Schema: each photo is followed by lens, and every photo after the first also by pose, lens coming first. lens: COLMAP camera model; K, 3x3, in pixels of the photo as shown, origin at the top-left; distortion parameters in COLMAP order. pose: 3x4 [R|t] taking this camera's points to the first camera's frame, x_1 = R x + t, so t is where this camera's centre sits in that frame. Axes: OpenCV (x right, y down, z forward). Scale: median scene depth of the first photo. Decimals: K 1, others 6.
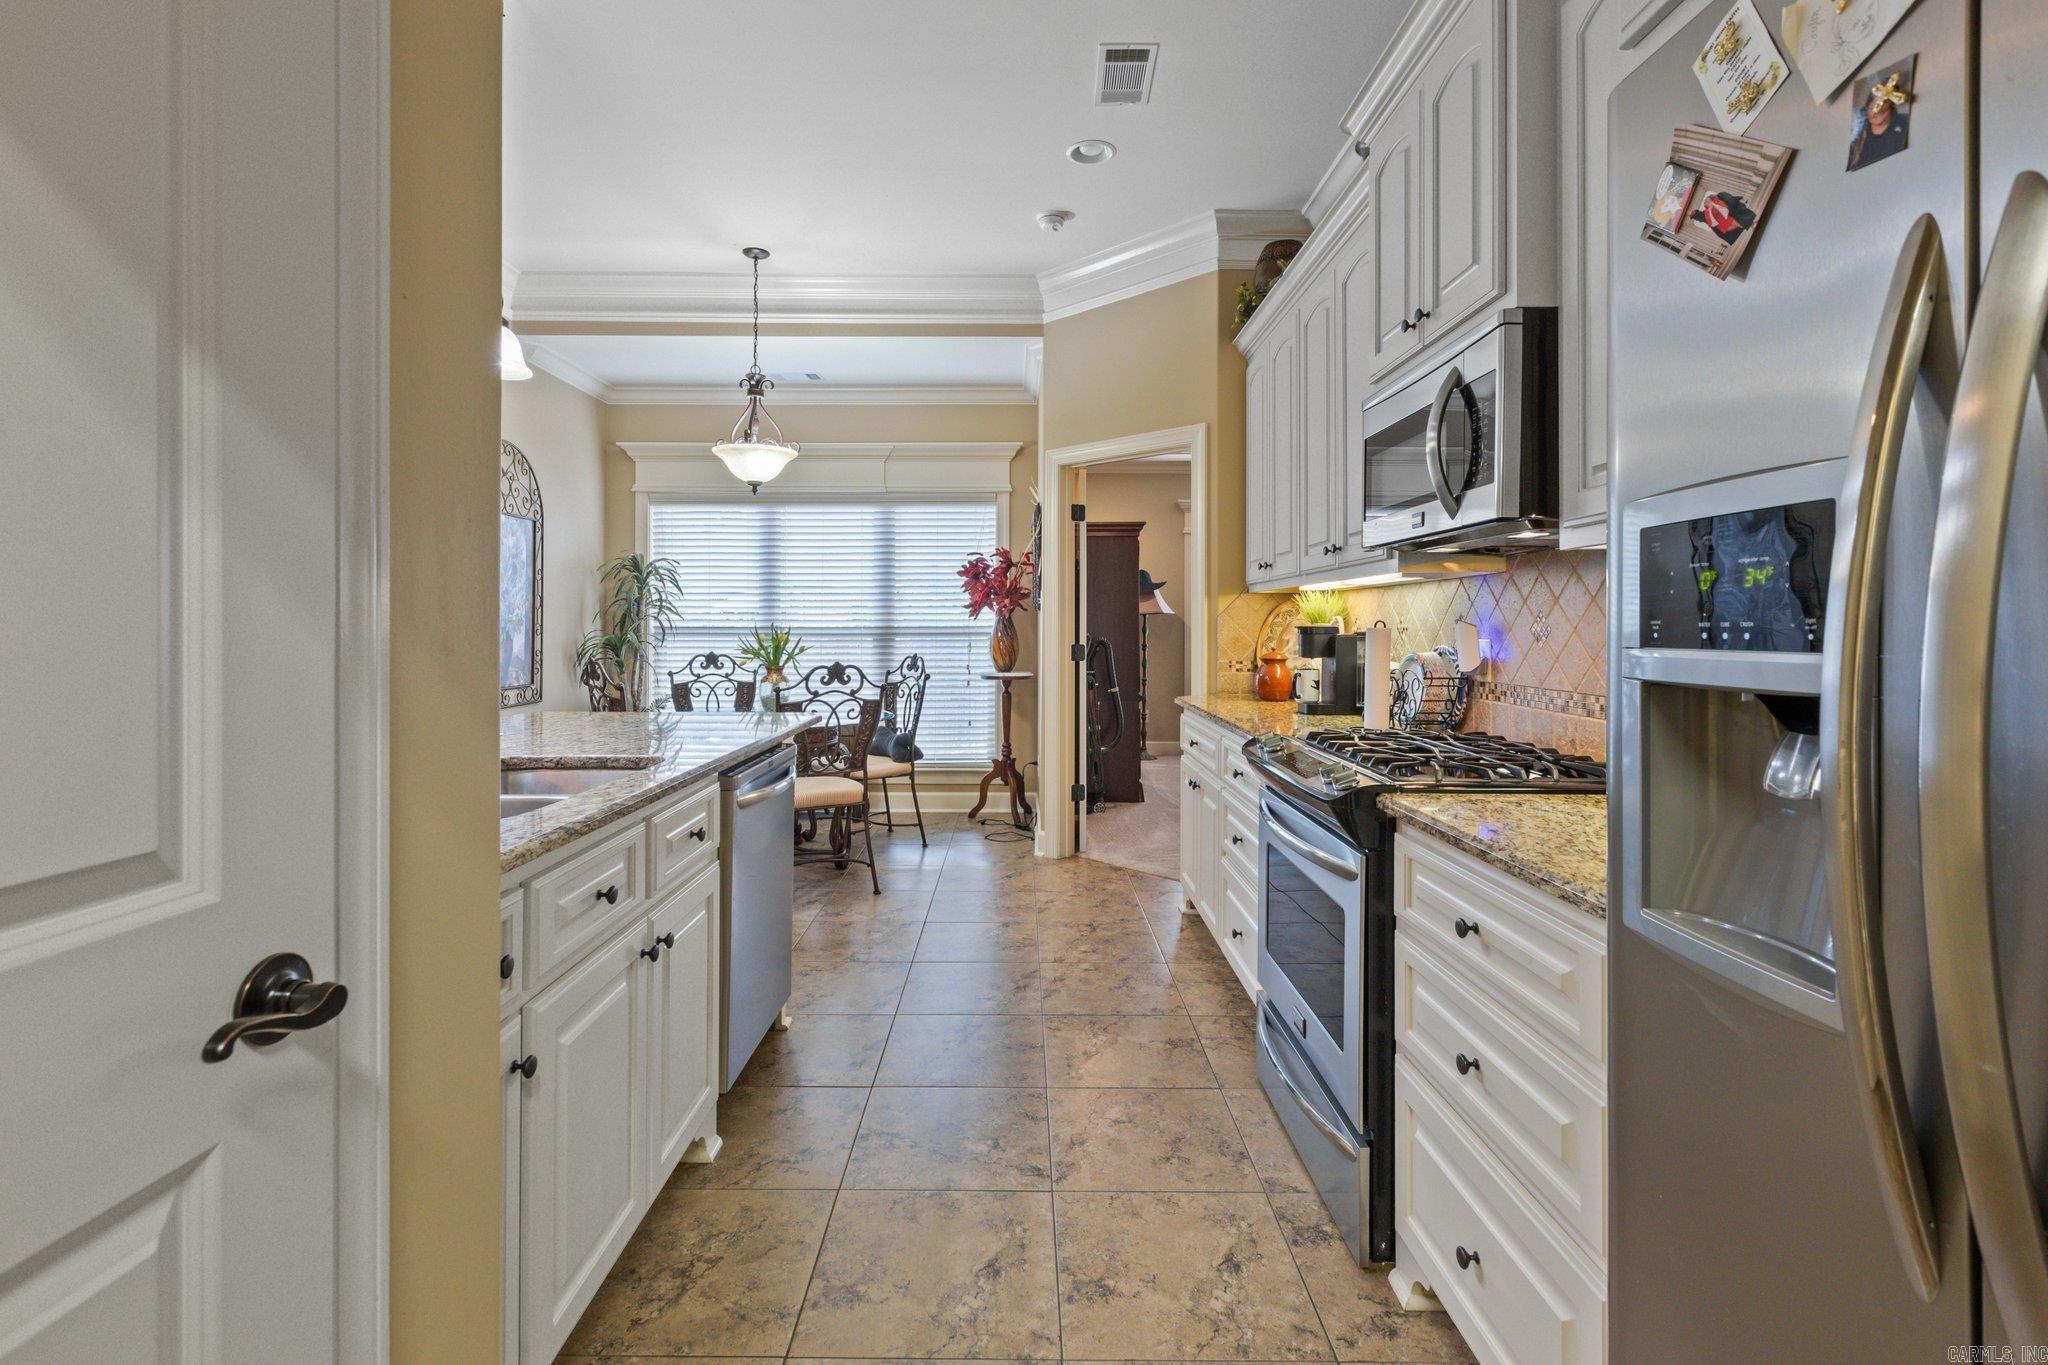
lens RADIAL K [[952.4, 0, 1018.3], [0, 952.4, 607.3], [0, 0, 1]] dist [0.008981, -0.000215]
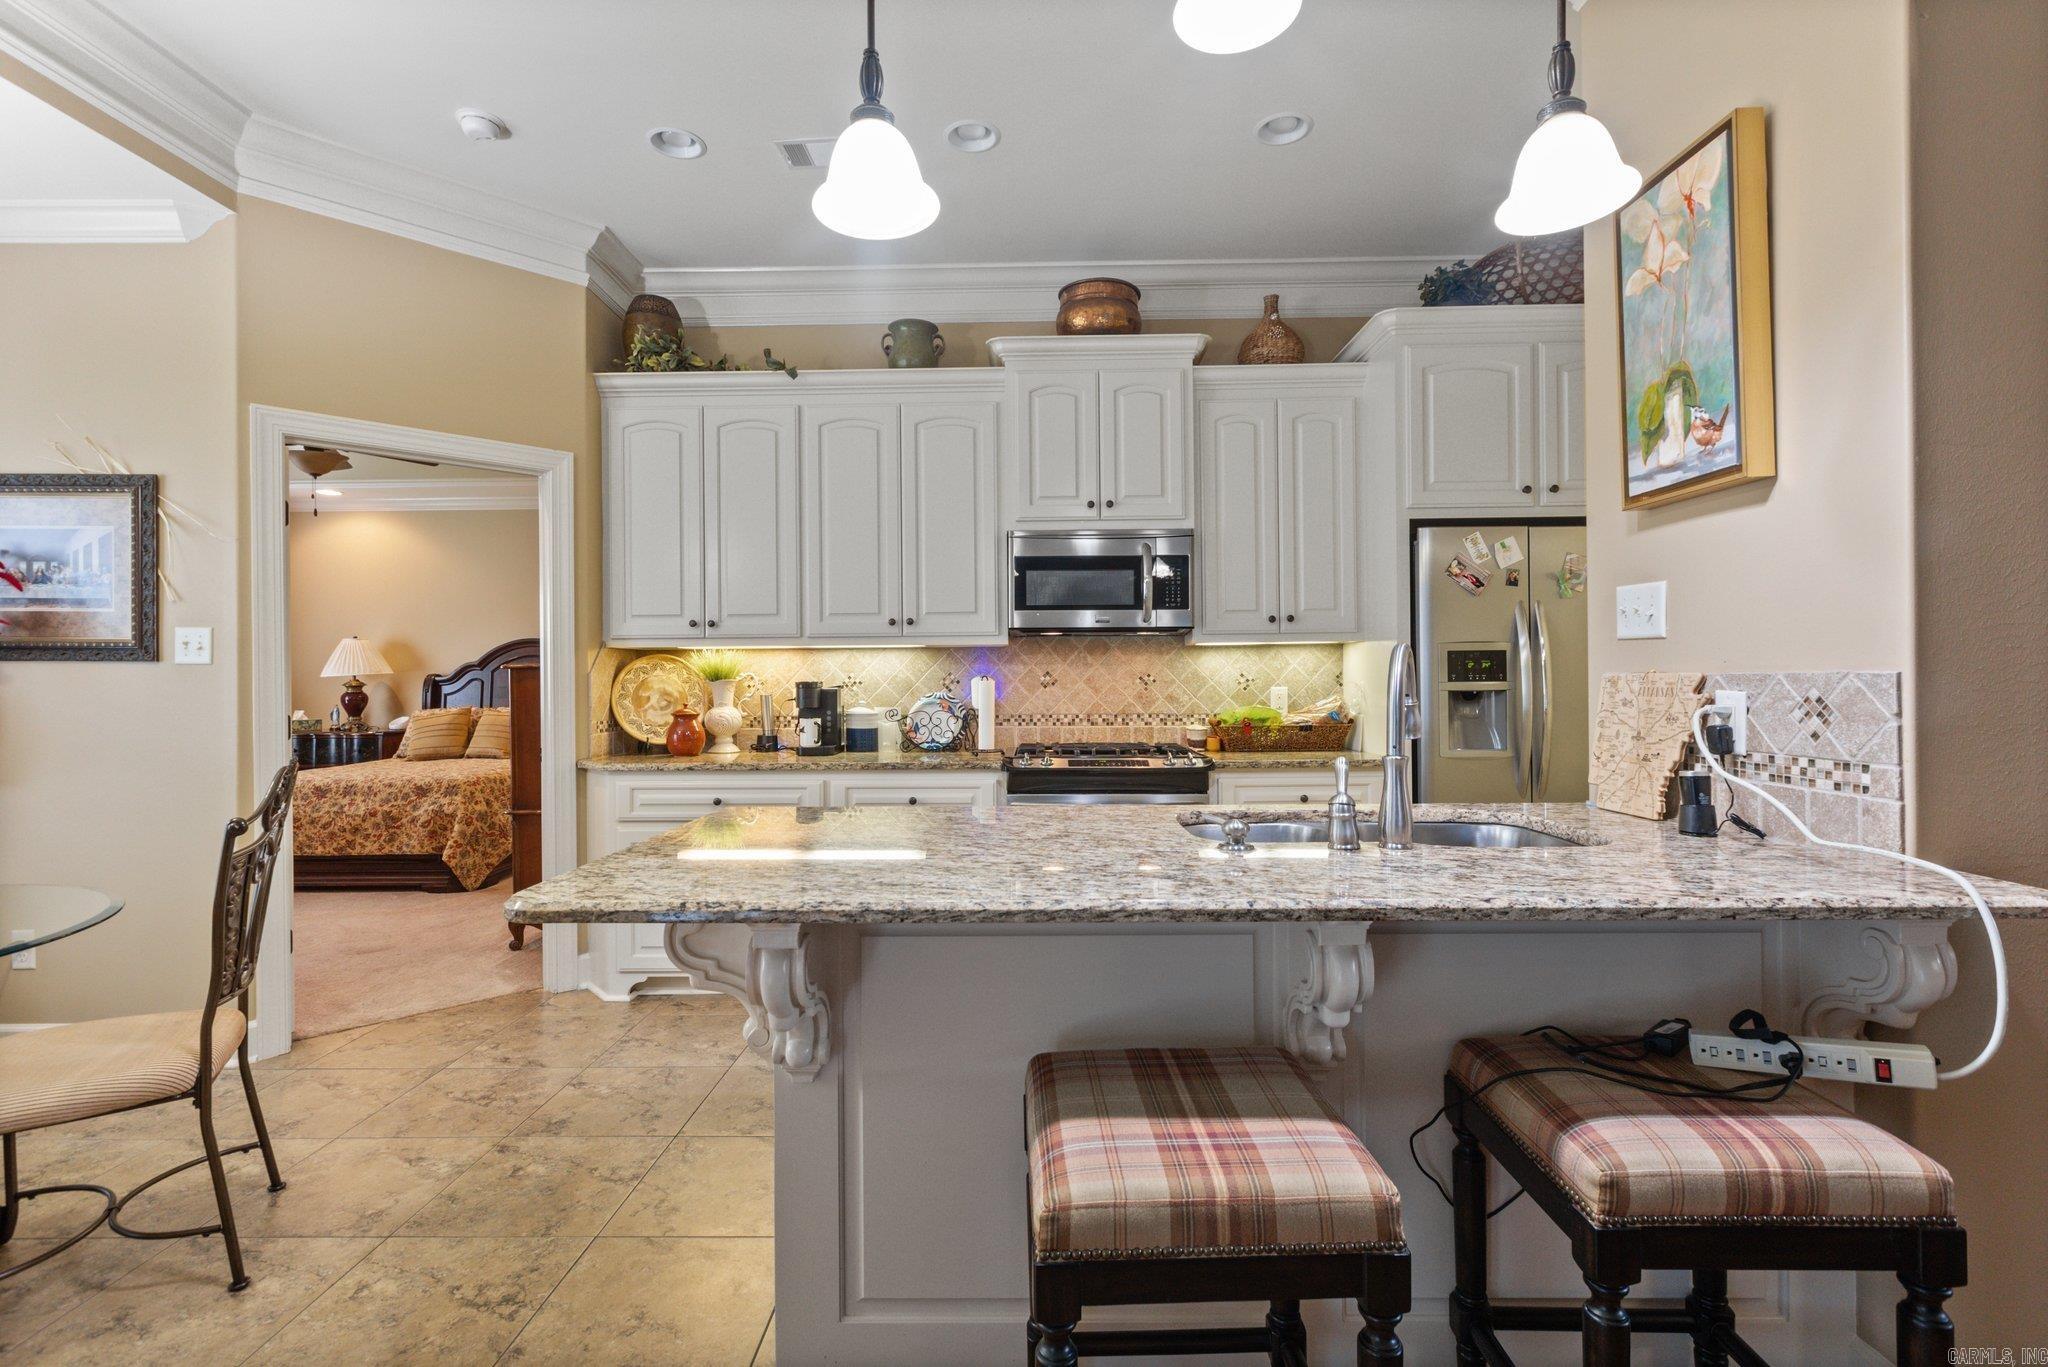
lens RADIAL K [[942.7, 0, 1026.5], [0, 942.7, 677.3], [0, 0, 1]] dist [0.001486, -0.001089]
pose [[0.010869, -0.002574, 0.999938, -0.659414], [-0.011747, 0.999927, 0.002701, 0.006390], [-0.999872, -0.011775, 0.010838, 0.558264]]
